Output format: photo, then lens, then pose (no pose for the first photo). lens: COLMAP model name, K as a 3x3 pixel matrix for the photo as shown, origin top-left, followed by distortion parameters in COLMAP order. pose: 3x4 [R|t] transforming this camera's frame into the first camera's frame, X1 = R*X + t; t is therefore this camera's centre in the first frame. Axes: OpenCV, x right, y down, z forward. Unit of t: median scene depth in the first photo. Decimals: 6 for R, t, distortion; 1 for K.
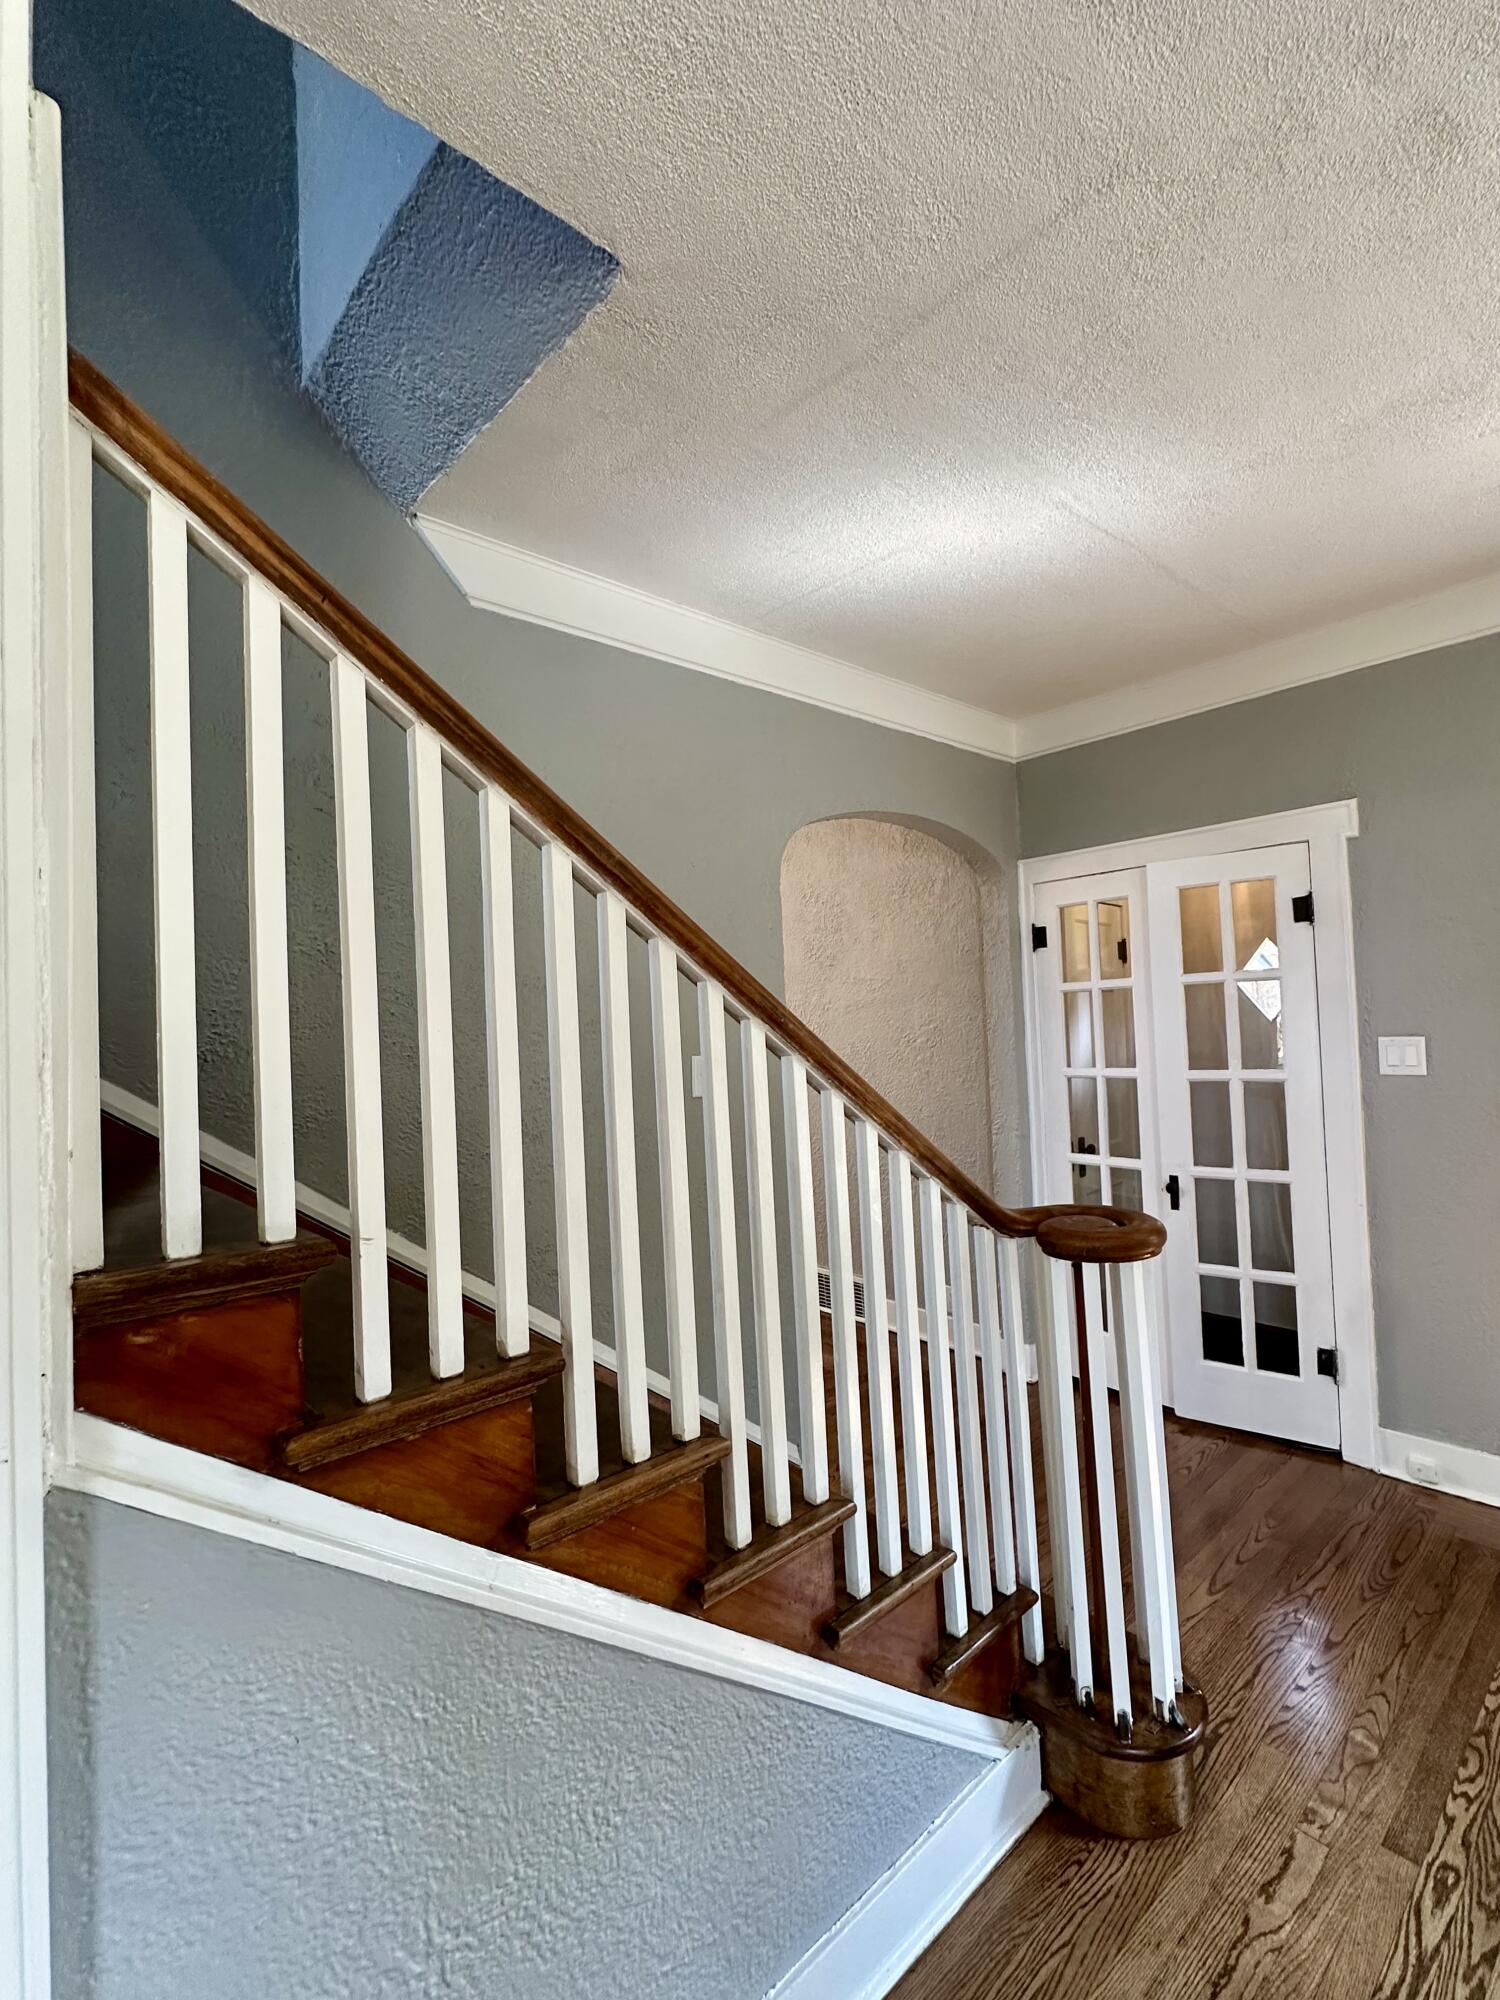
lens RADIAL K [[875.0, 0, 763.1], [0, 875.0, 989.6], [0, 0, 1]] dist [0.000941, 0.000195]
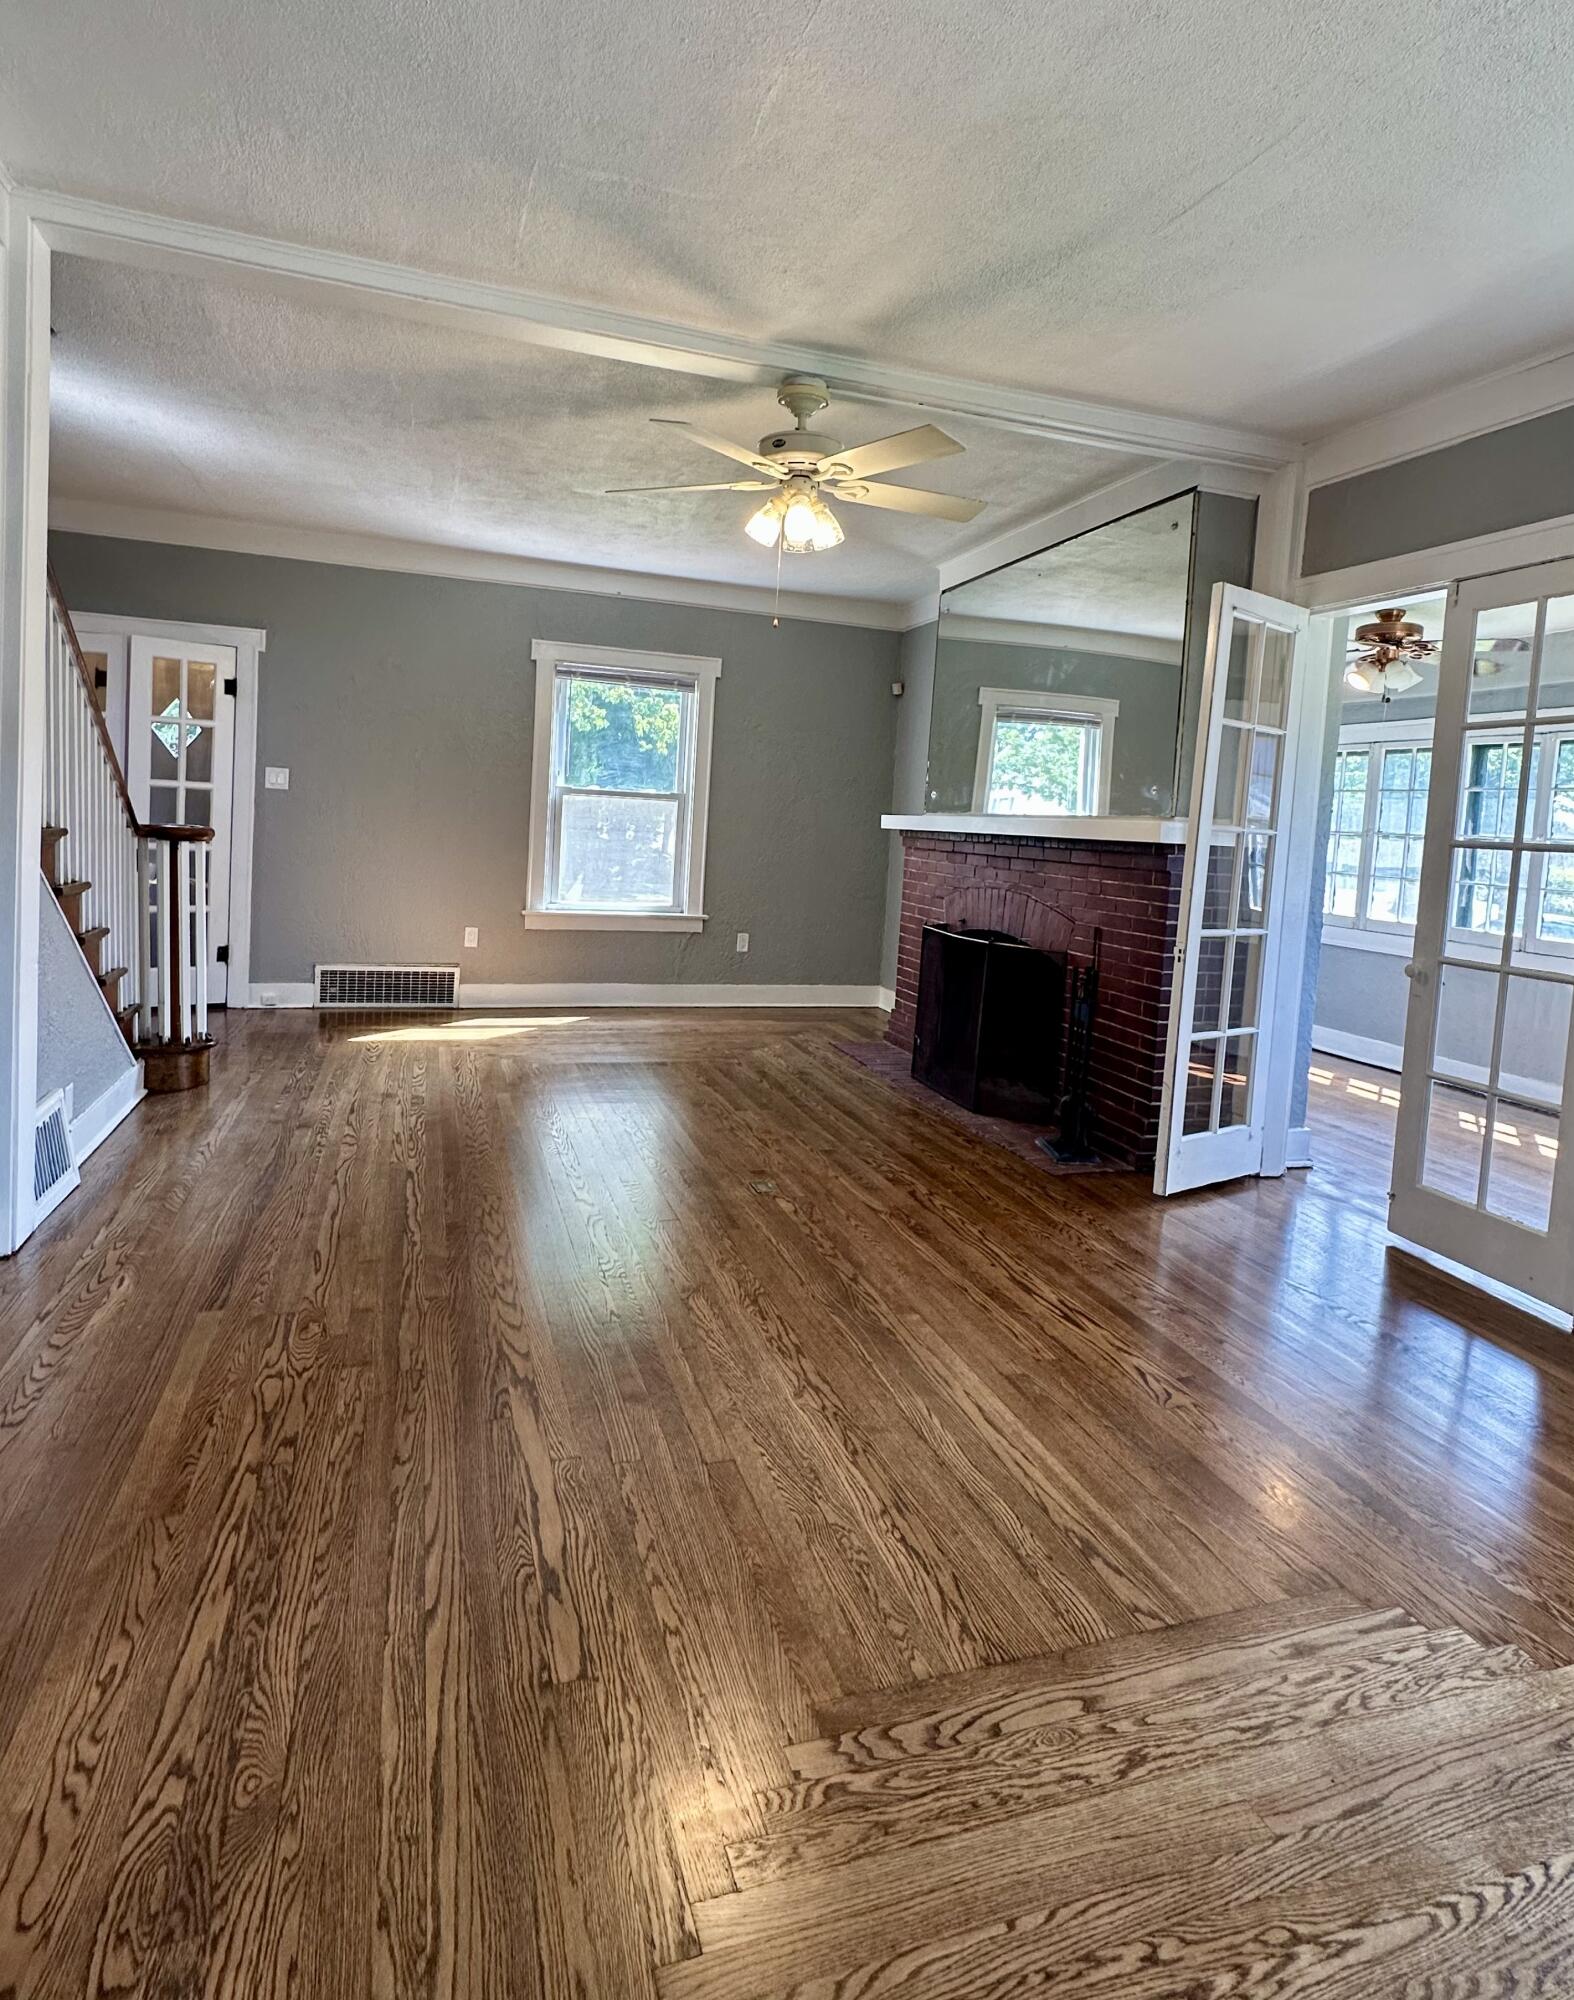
lens RADIAL K [[1069.9, 0, 787.6], [0, 1069.9, 898.2], [0, 0, 1]] dist [-0.005542, -0.000246]
pose [[0.389302, -0.008430, 0.921071, -0.854902], [-0.105672, 0.992947, 0.053751, 0.086442], [-0.915028, -0.118257, 0.385666, -0.810005]]
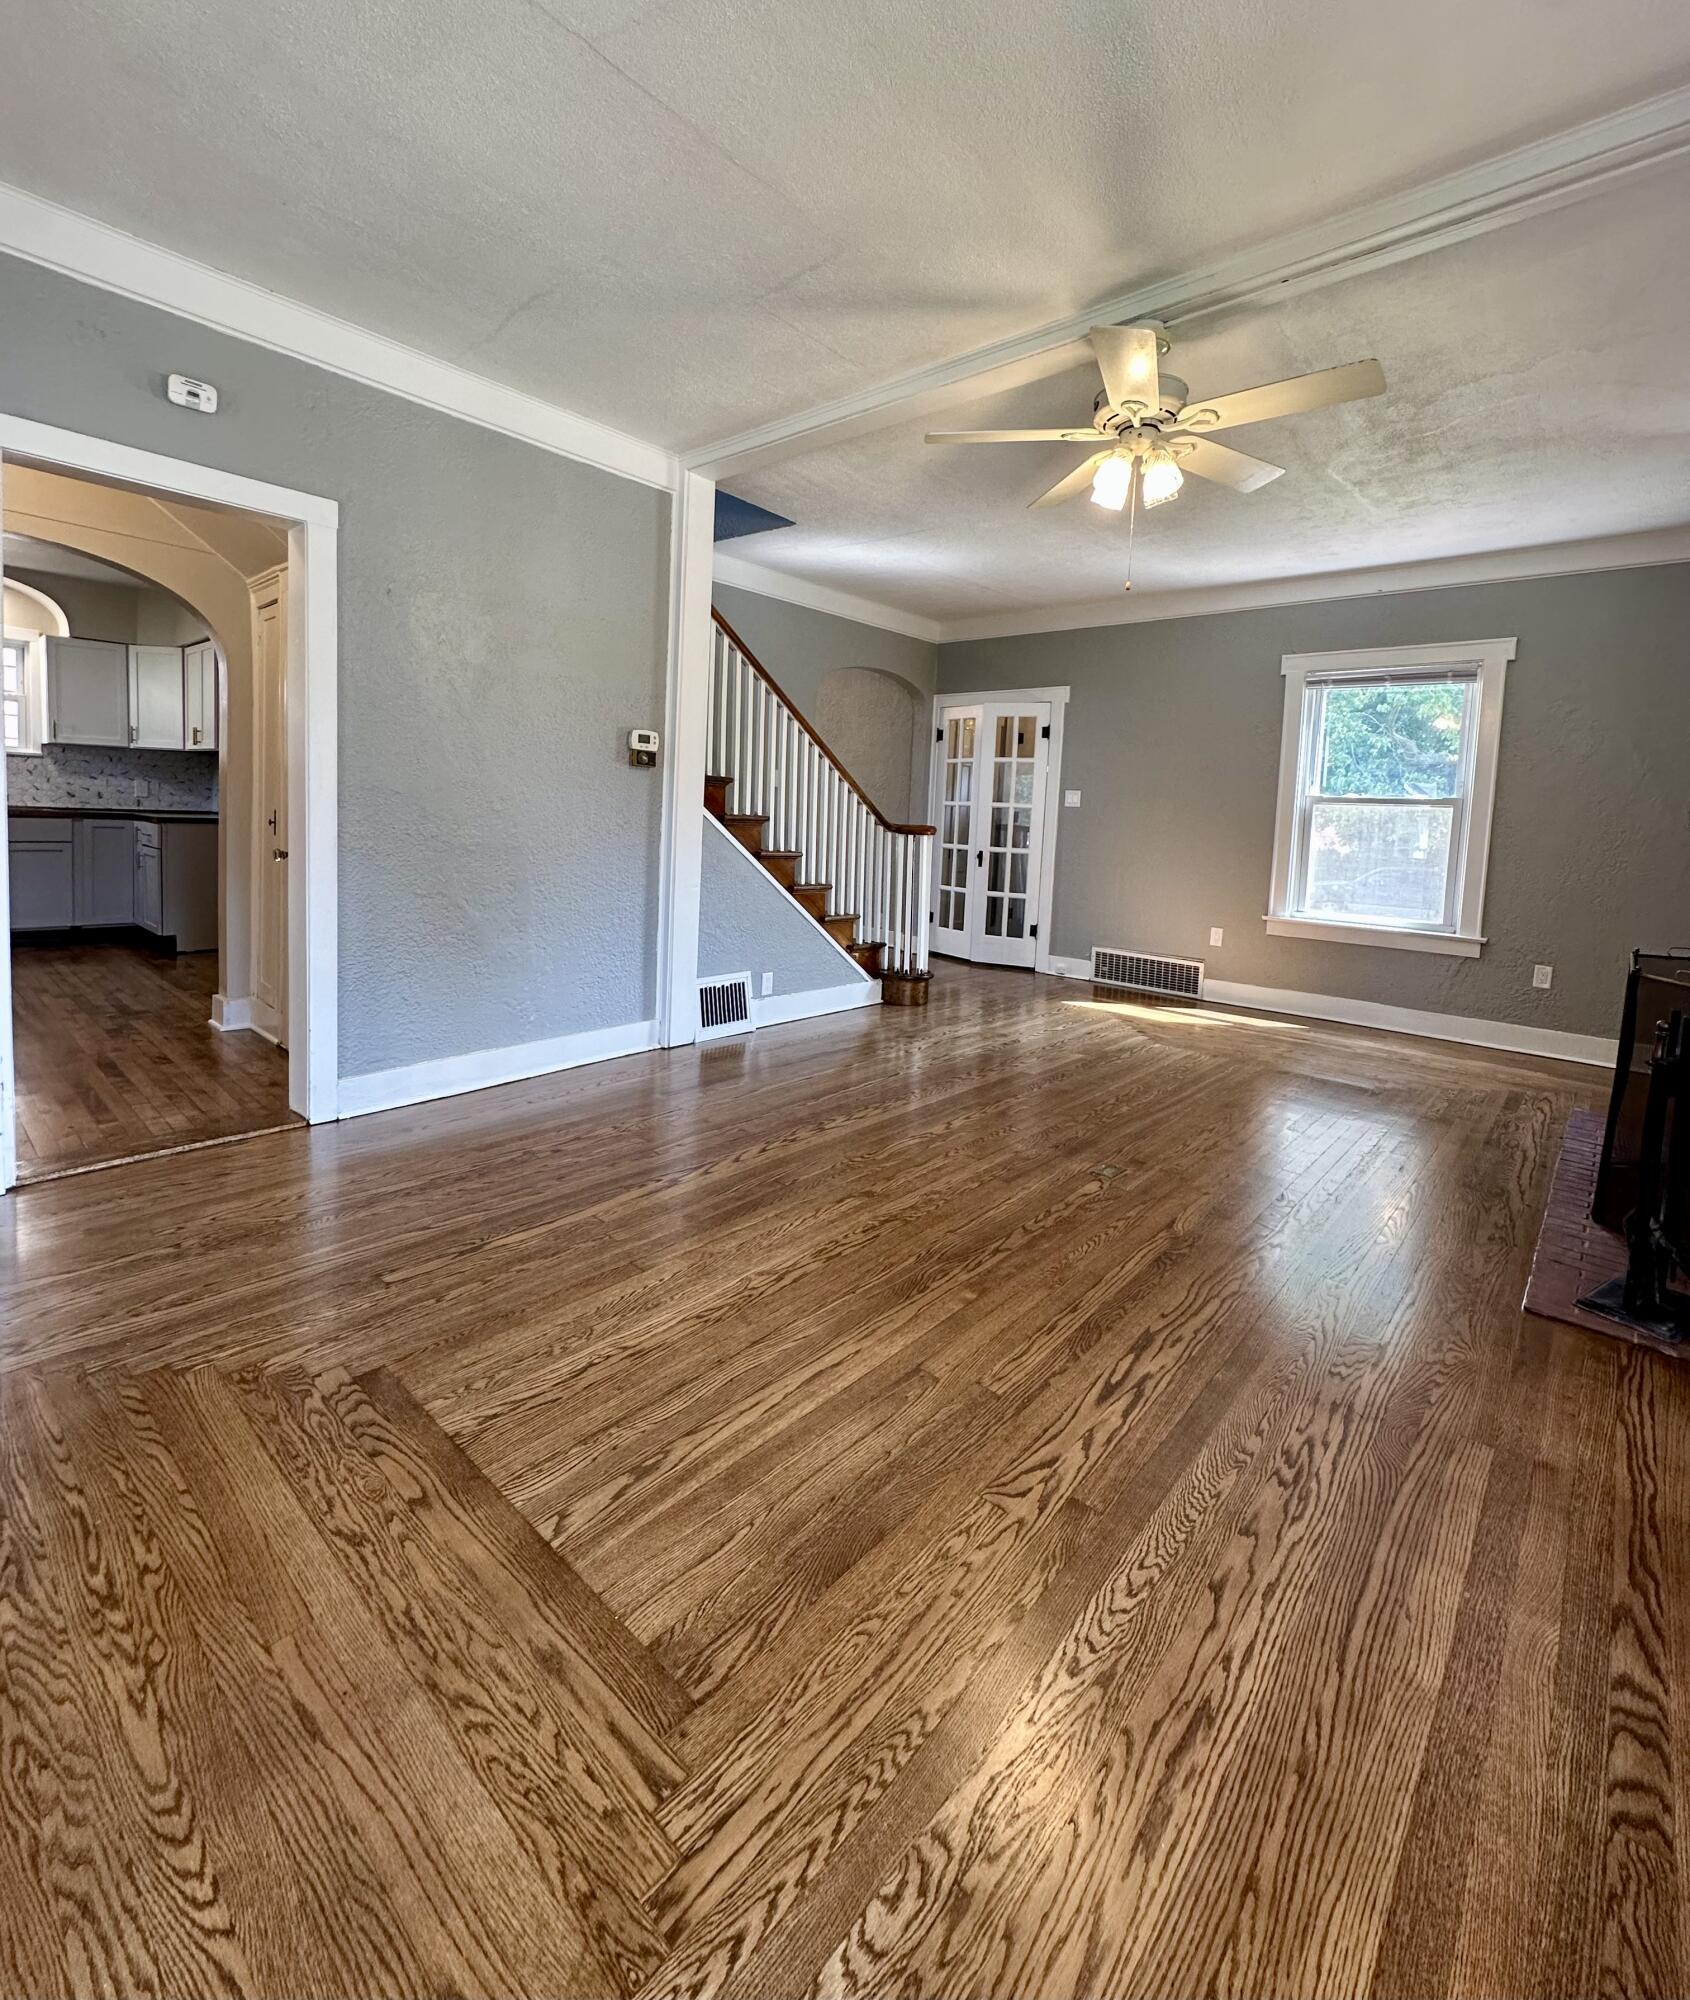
lens RADIAL K [[906.7, 0, 855.8], [0, 906.7, 882.6], [0, 0, 1]] dist [-0.004286, -0.000372]
pose [[0.989172, 0.073453, 0.127058, -0.131765], [-0.086993, 0.990711, 0.104519, 0.089950], [-0.118201, -0.114441, 0.986373, -1.287148]]
